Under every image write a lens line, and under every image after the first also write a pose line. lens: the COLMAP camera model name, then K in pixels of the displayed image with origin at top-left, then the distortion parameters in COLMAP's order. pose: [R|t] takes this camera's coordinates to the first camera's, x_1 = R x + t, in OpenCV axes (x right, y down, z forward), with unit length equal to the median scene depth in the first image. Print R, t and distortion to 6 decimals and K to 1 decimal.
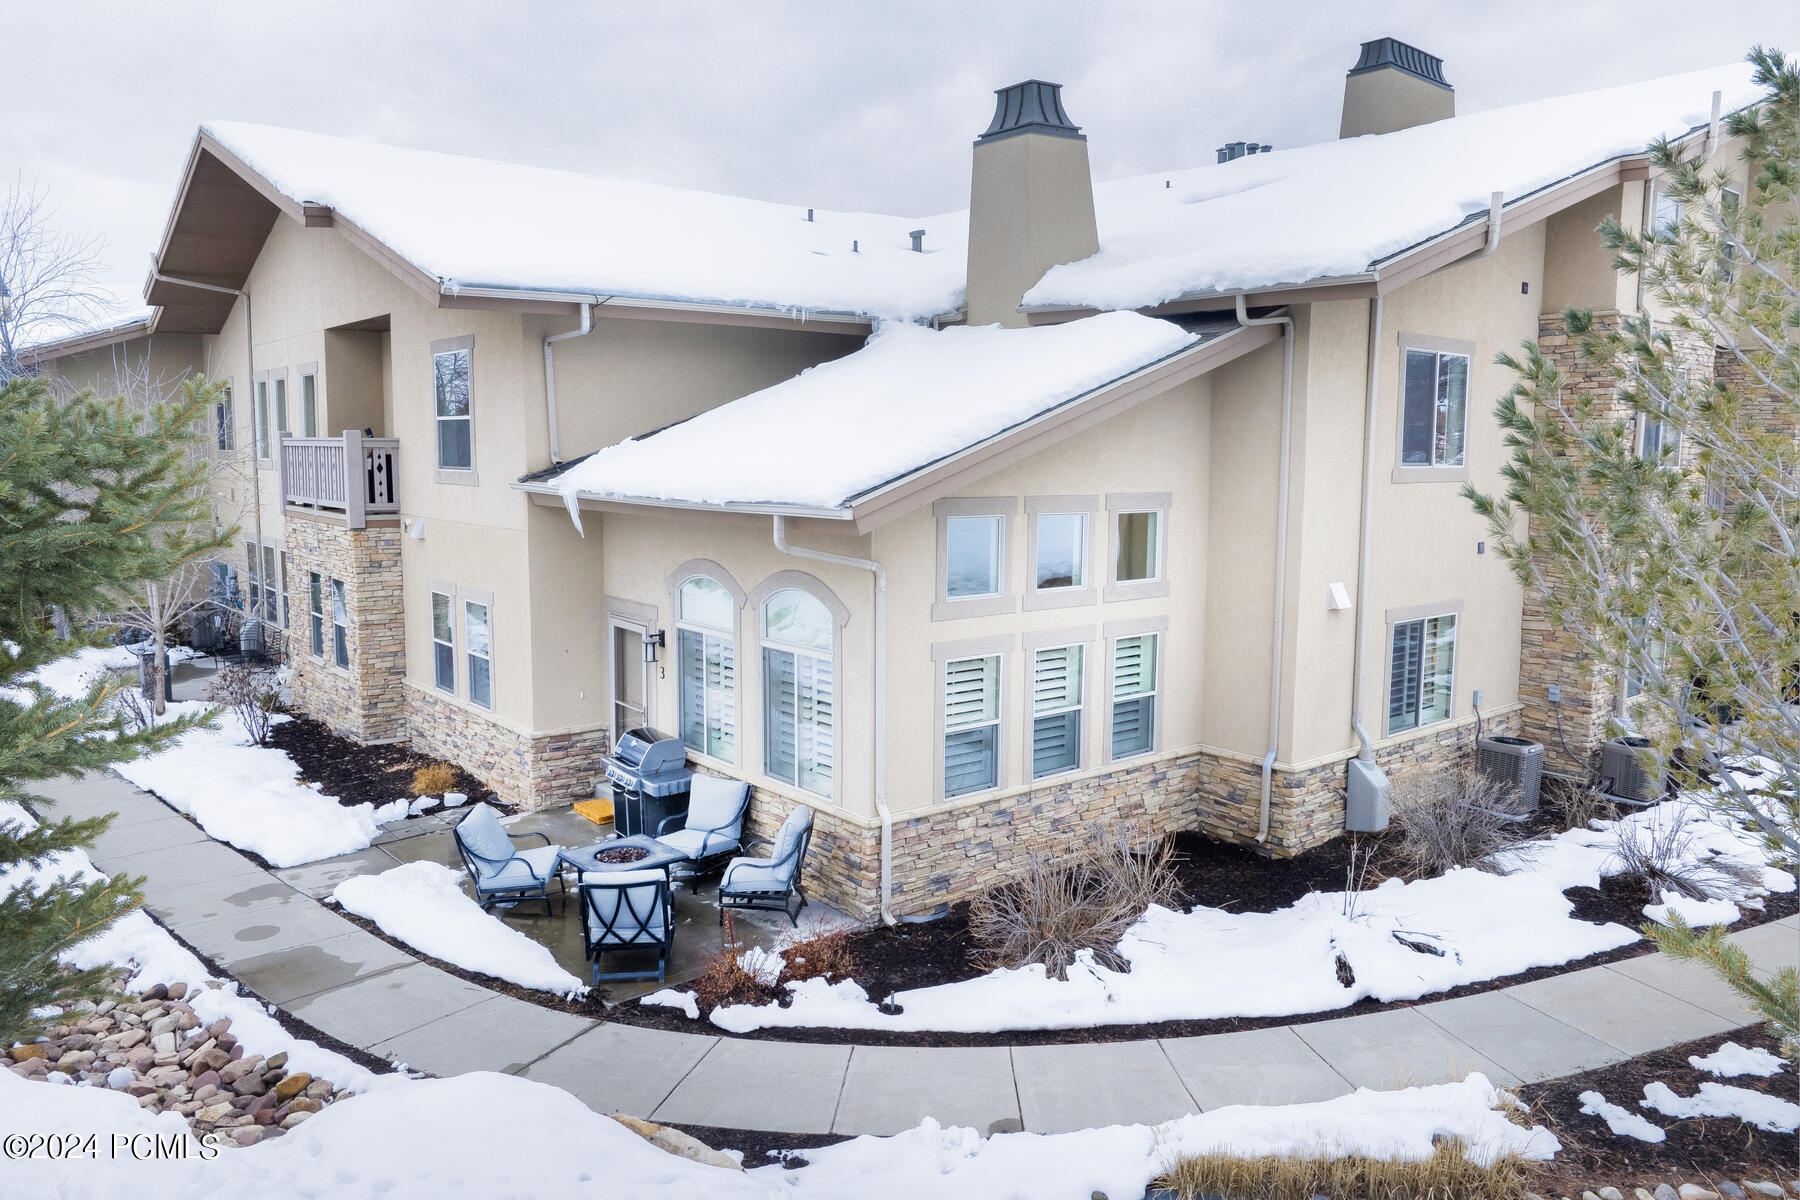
lens RADIAL K [[1237.1, 0, 895.5], [0, 1237.1, 546.5], [0, 0, 1]] dist [-0.034943, -0.000986]
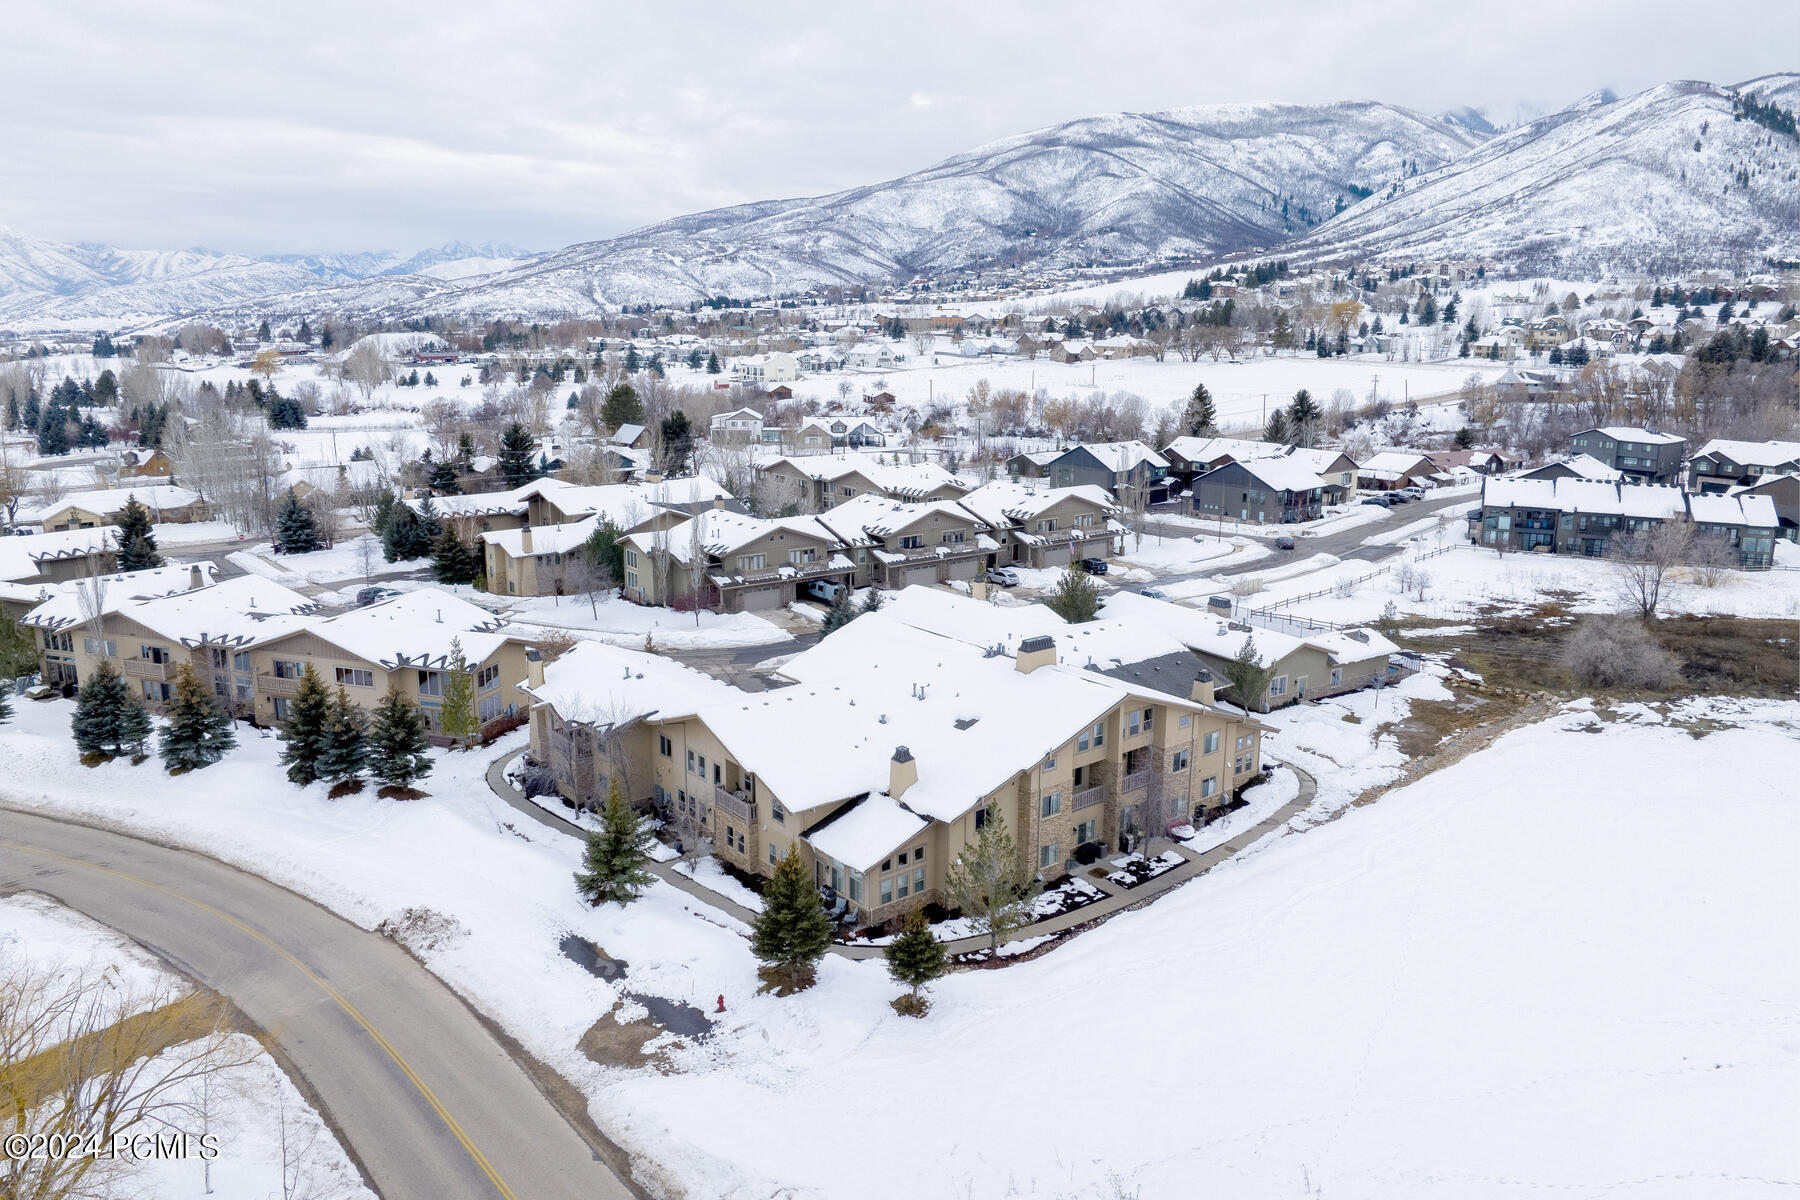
lens RADIAL K [[1246.0, 0, 900.0], [0, 1246.0, 600.0], [0, 0, 1]] dist [-0.032289, -0.002172]
pose [[0.999991, 0.000304, -0.004273, 0.139201], [0.000388, 0.986963, 0.160946, -1.995574], [0.004266, -0.160946, 0.986954, -4.211319]]
